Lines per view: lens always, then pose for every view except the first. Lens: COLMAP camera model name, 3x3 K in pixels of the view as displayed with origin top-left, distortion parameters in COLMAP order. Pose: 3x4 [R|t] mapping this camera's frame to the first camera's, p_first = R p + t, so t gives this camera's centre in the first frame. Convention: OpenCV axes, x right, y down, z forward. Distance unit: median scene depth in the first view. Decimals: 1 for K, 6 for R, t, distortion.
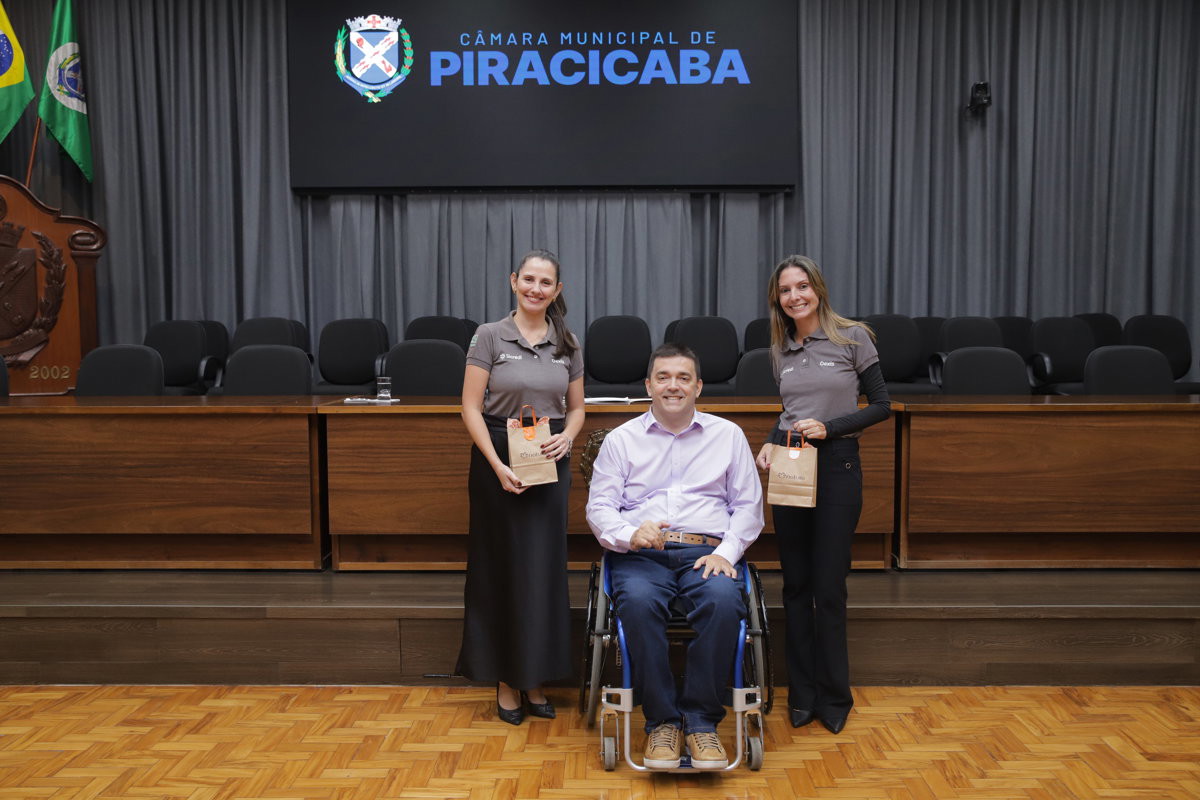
lens RADIAL K [[1051.3, 0, 600.0], [0, 1051.3, 400.0], [0, 0, 1]] dist [-0.009343, 0.007626]
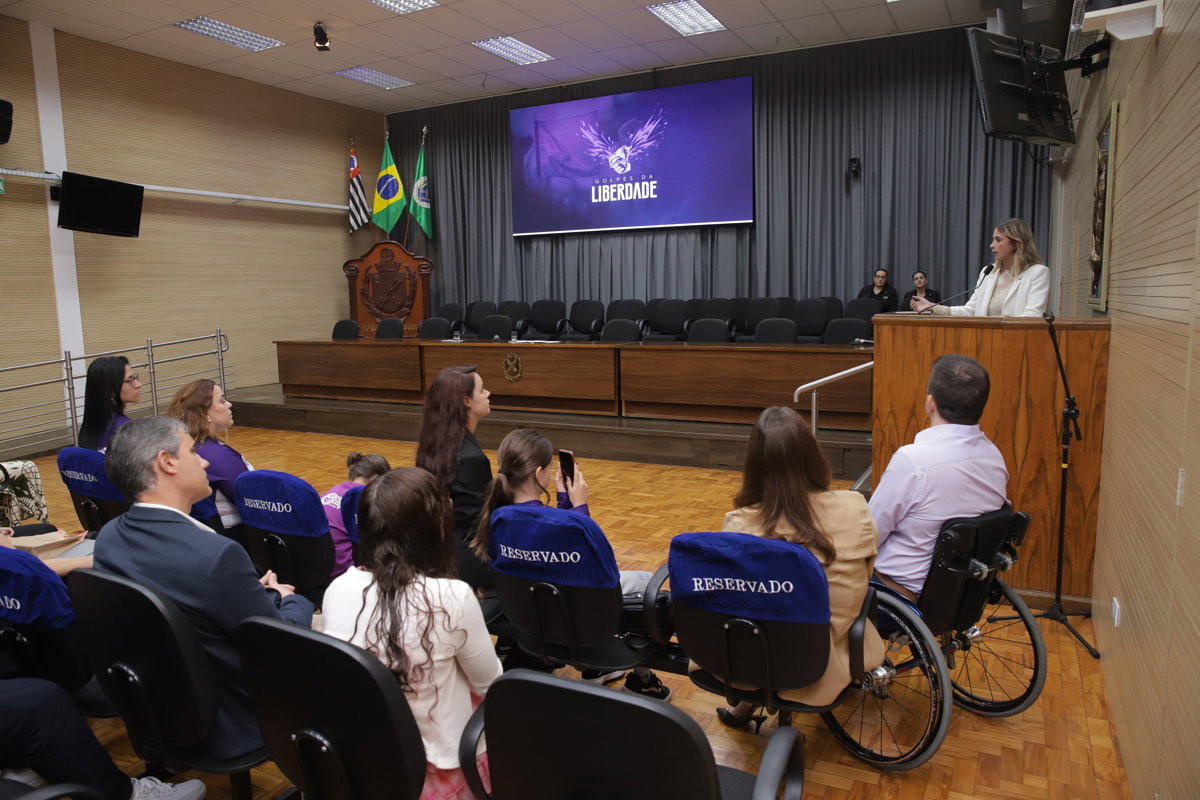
lens RADIAL K [[810.9, 0, 600.0], [0, 810.9, 400.0], [0, 0, 1]] dist [-0.111926, 0.081873]
pose [[0.890646, 0.046567, -0.452307, 0.594567], [-0.013799, 0.997052, 0.075480, -0.005275], [0.454489, -0.060984, 0.888662, -0.345097]]
